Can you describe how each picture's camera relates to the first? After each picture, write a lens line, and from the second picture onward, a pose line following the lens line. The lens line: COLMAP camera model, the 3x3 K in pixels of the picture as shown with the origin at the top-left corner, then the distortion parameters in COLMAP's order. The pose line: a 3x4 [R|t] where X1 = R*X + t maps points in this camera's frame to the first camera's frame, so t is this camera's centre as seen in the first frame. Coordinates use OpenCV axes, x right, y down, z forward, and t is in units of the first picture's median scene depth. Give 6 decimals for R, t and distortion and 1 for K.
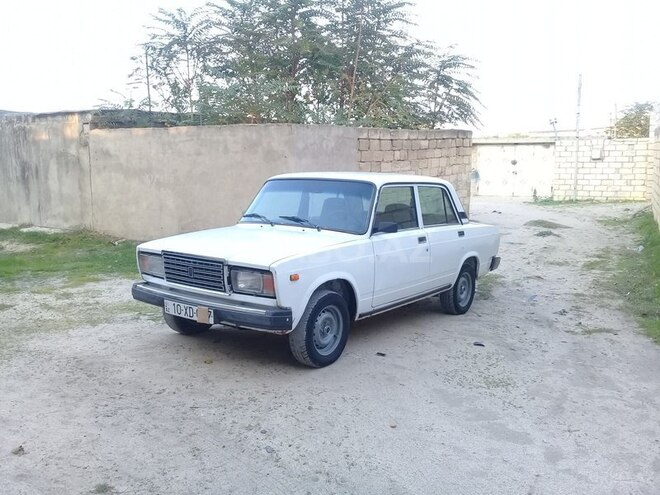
lens RADIAL K [[604.2, 0, 325.9], [0, 604.2, 249.3], [0, 0, 1]] dist [0.011048, 0.000000]
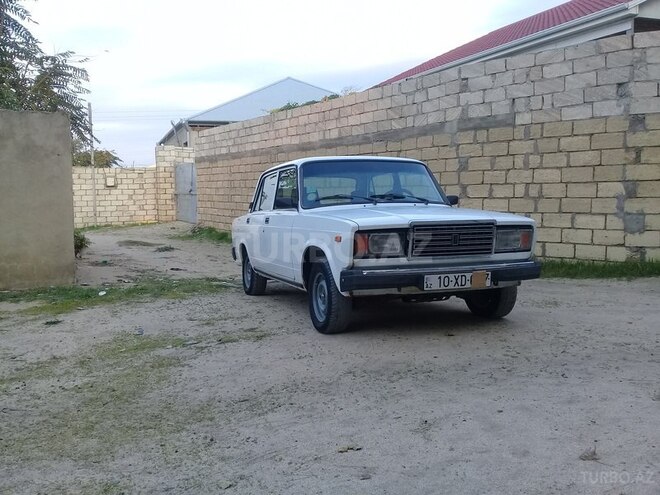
lens RADIAL K [[604.2, 0, 325.0], [0, 604.2, 246.0], [0, 0, 1]] dist [0.011048, 0.000000]
pose [[0.542579, -0.073408, 0.836791, -0.528916], [0.135255, 0.990810, -0.000780, 0.009497], [-0.829044, 0.113604, 0.547522, 0.299922]]
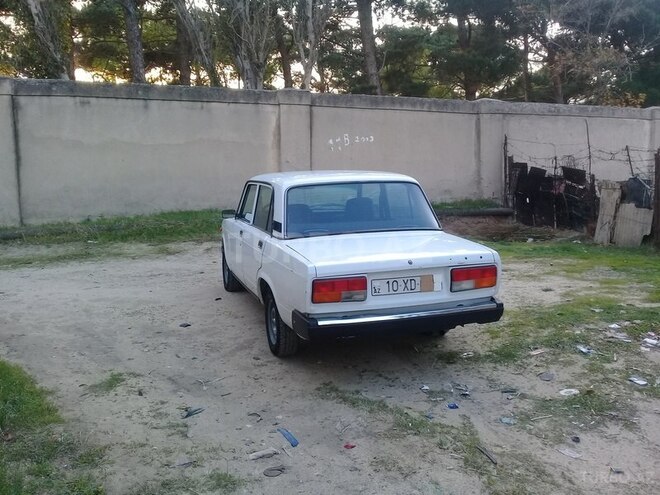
lens RADIAL K [[604.2, 0, 327.5], [0, 604.2, 242.4], [0, 0, 1]] dist [0.011048, 0.000000]
pose [[-0.587527, 0.094978, -0.803611, 0.547029], [-0.088923, 0.979496, 0.180778, -0.122297], [0.804304, 0.177671, -0.567035, 1.011023]]
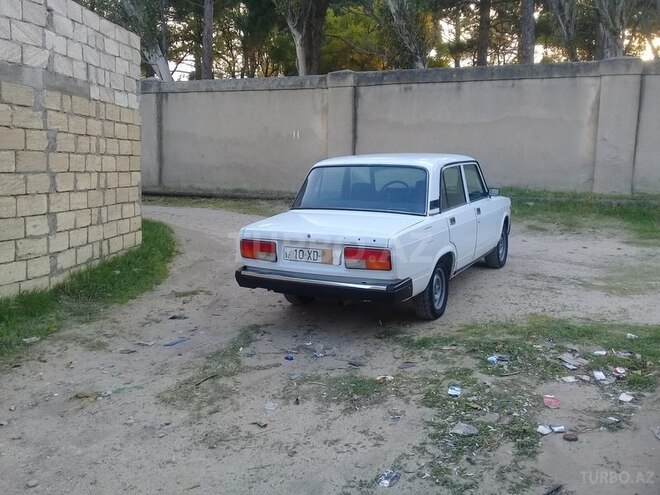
lens RADIAL K [[604.2, 0, 327.5], [0, 604.2, 251.7], [0, 0, 1]] dist [0.011048, 0.000000]
pose [[-0.990186, 0.016790, -0.138742, 0.215264], [-0.023781, 0.958035, 0.285663, -0.168086], [0.137716, 0.286159, -0.948234, 1.305259]]
